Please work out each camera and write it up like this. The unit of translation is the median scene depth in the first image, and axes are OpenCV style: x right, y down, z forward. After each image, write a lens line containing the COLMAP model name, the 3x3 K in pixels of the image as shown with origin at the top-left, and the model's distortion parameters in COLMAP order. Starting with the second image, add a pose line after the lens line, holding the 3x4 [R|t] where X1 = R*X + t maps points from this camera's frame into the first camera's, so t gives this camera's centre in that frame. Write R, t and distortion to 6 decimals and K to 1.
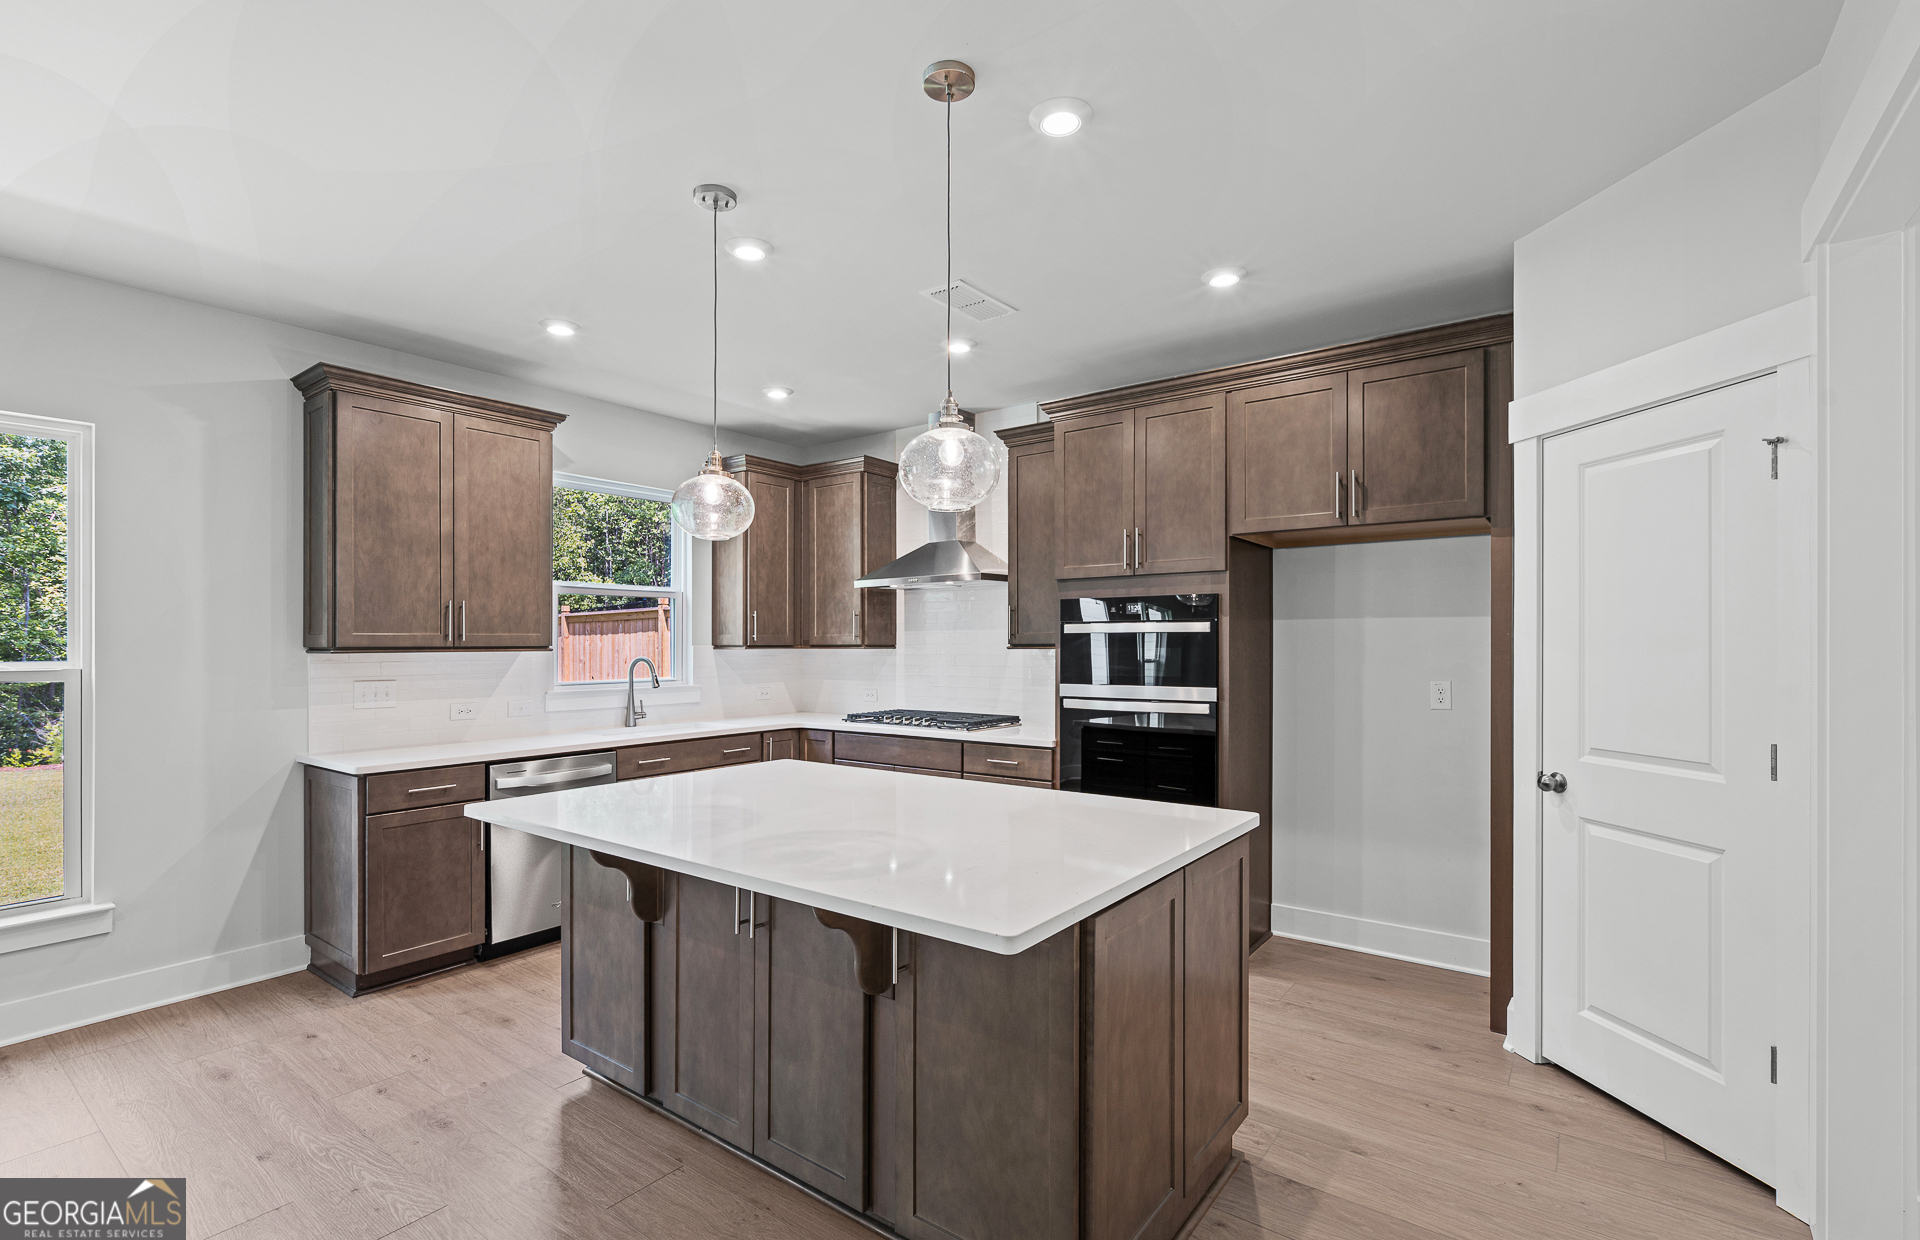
lens RADIAL K [[867.0, 0, 947.0], [0, 867.0, 640.0], [0, 0, 1]] dist [0.000173, 0.000693]
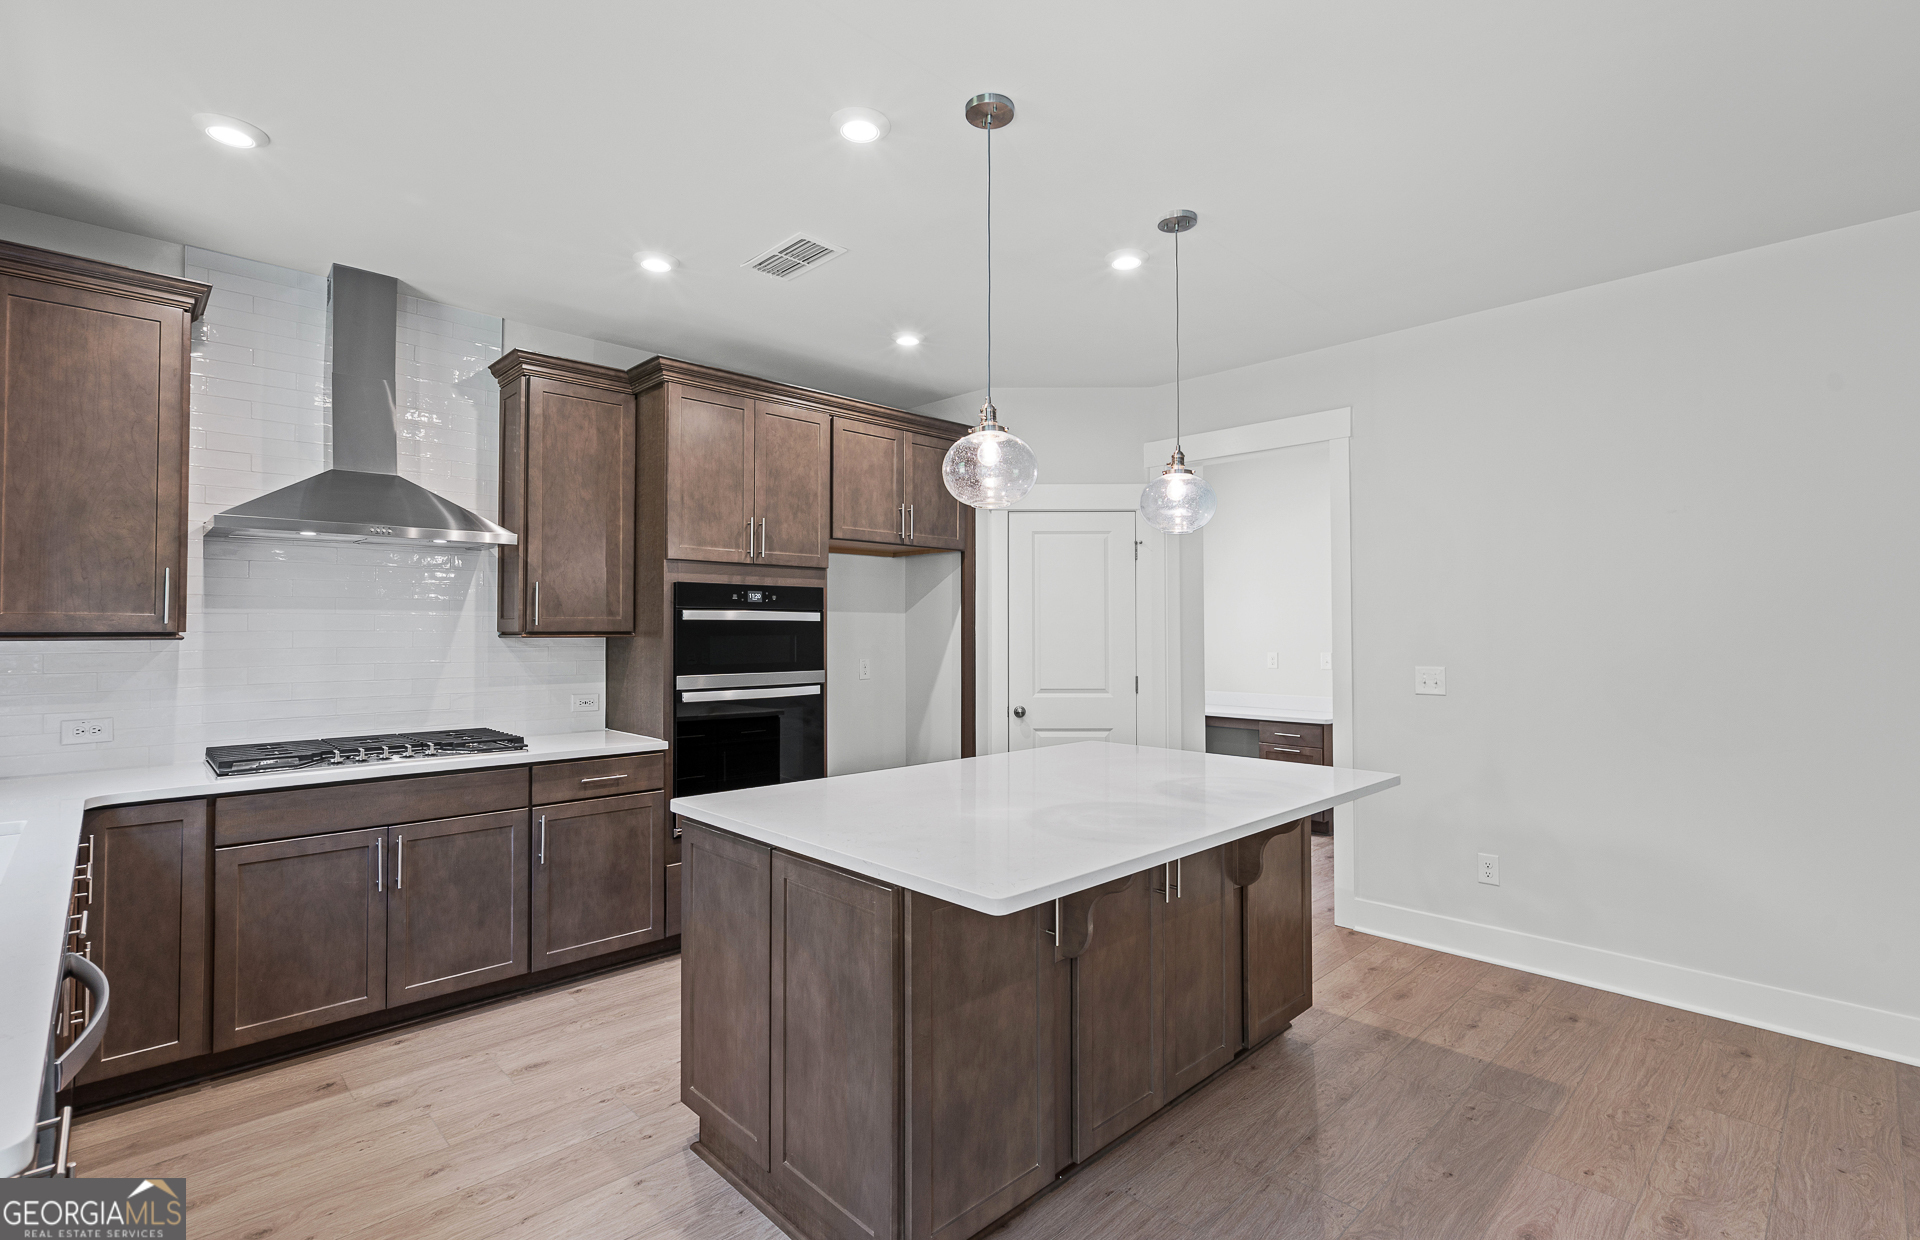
lens RADIAL K [[886.1, 0, 956.0], [0, 886.1, 604.9], [0, 0, 1]] dist [-0.000079, 0.000146]
pose [[0.152677, 0.029990, 0.987821, -0.765318], [-0.005189, 0.999550, -0.029544, 0.002609], [-0.988262, -0.000615, 0.152764, 0.608060]]
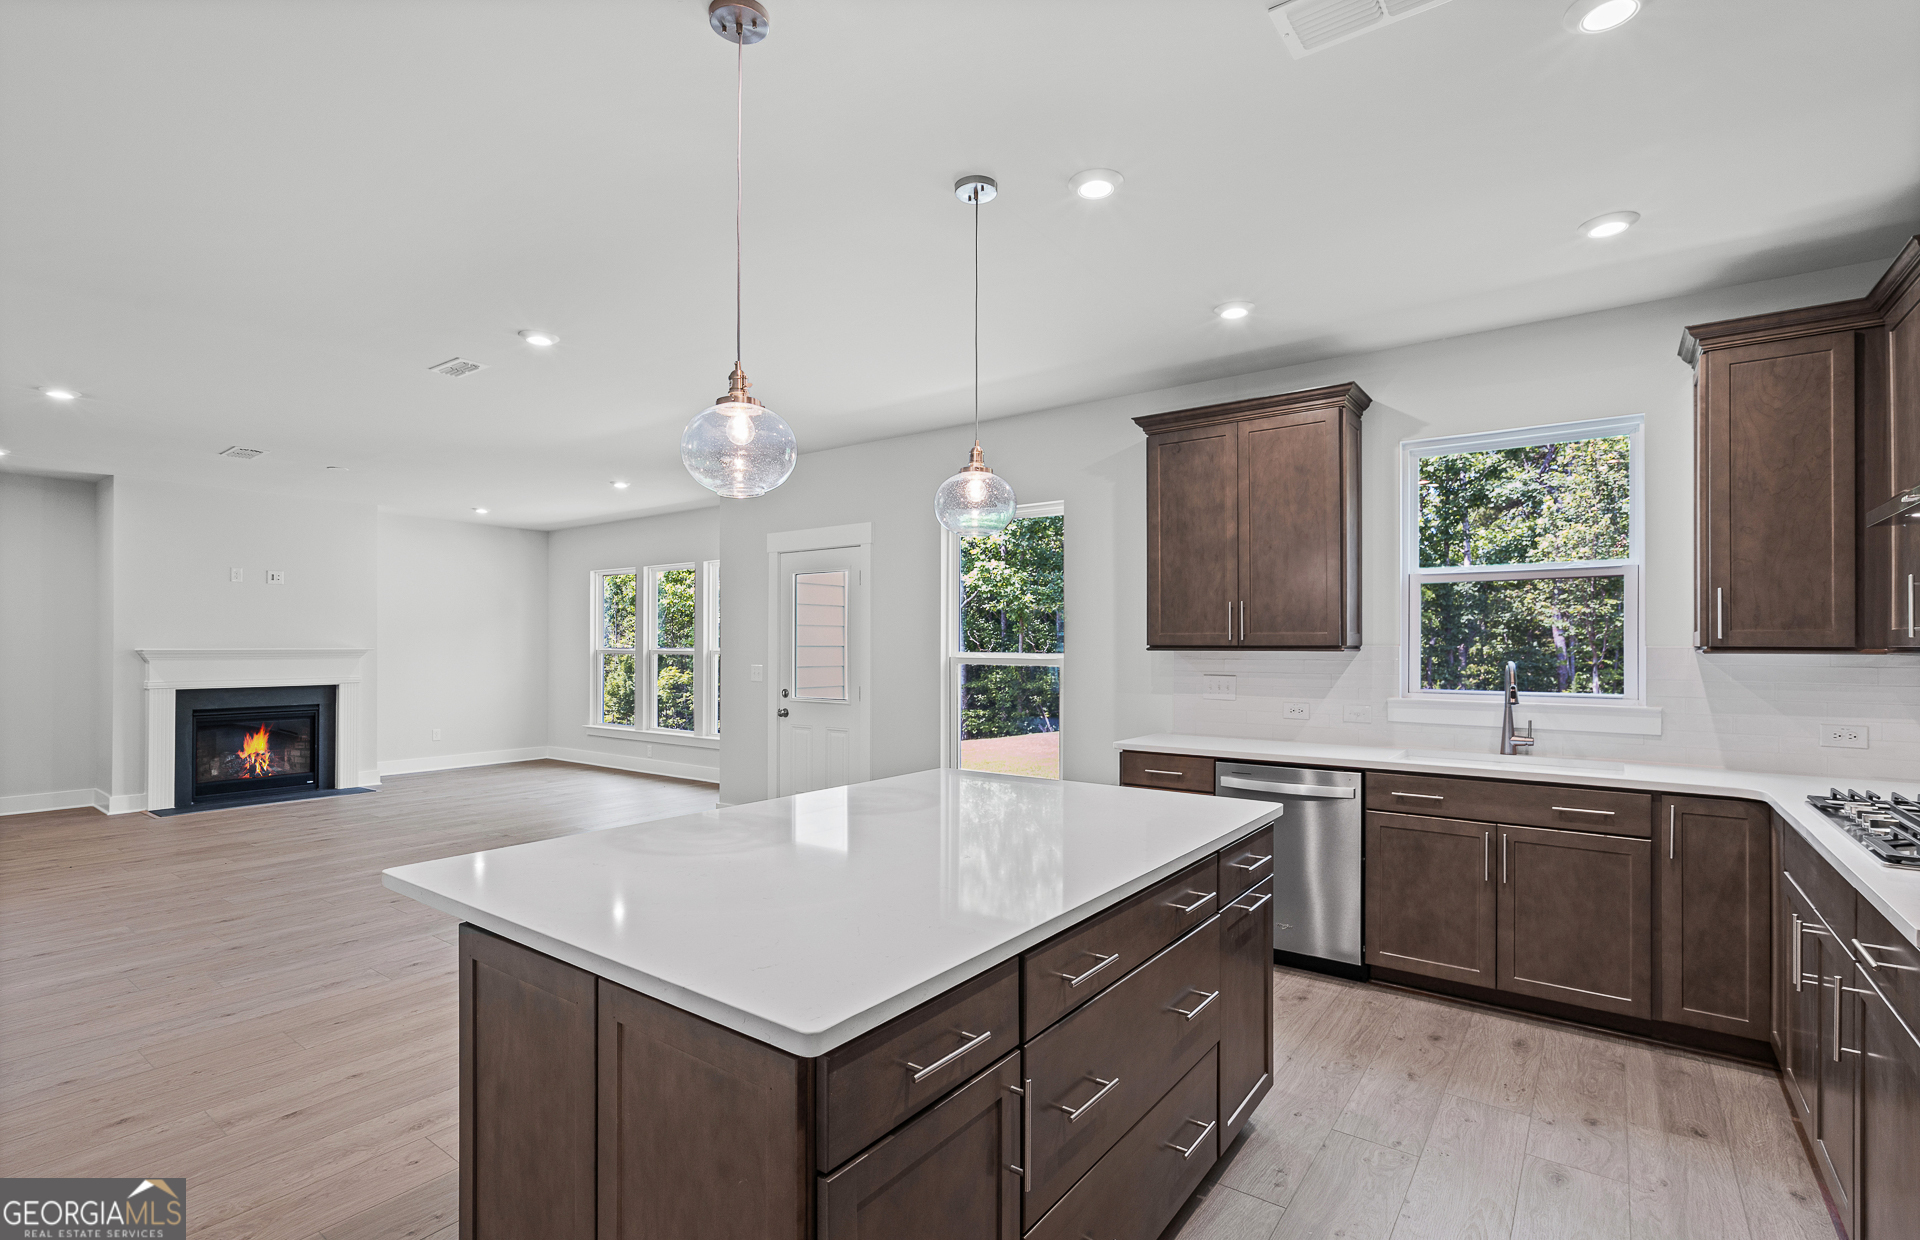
lens RADIAL K [[883.0, 0, 953.1], [0, 883.0, 636.5], [0, 0, 1]] dist [-0.001149, -0.000105]
pose [[0.013281, -0.002804, -0.999908, 0.492891], [0.003201, 0.999991, -0.002762, -0.001596], [0.999907, -0.003164, 0.013290, 0.648761]]
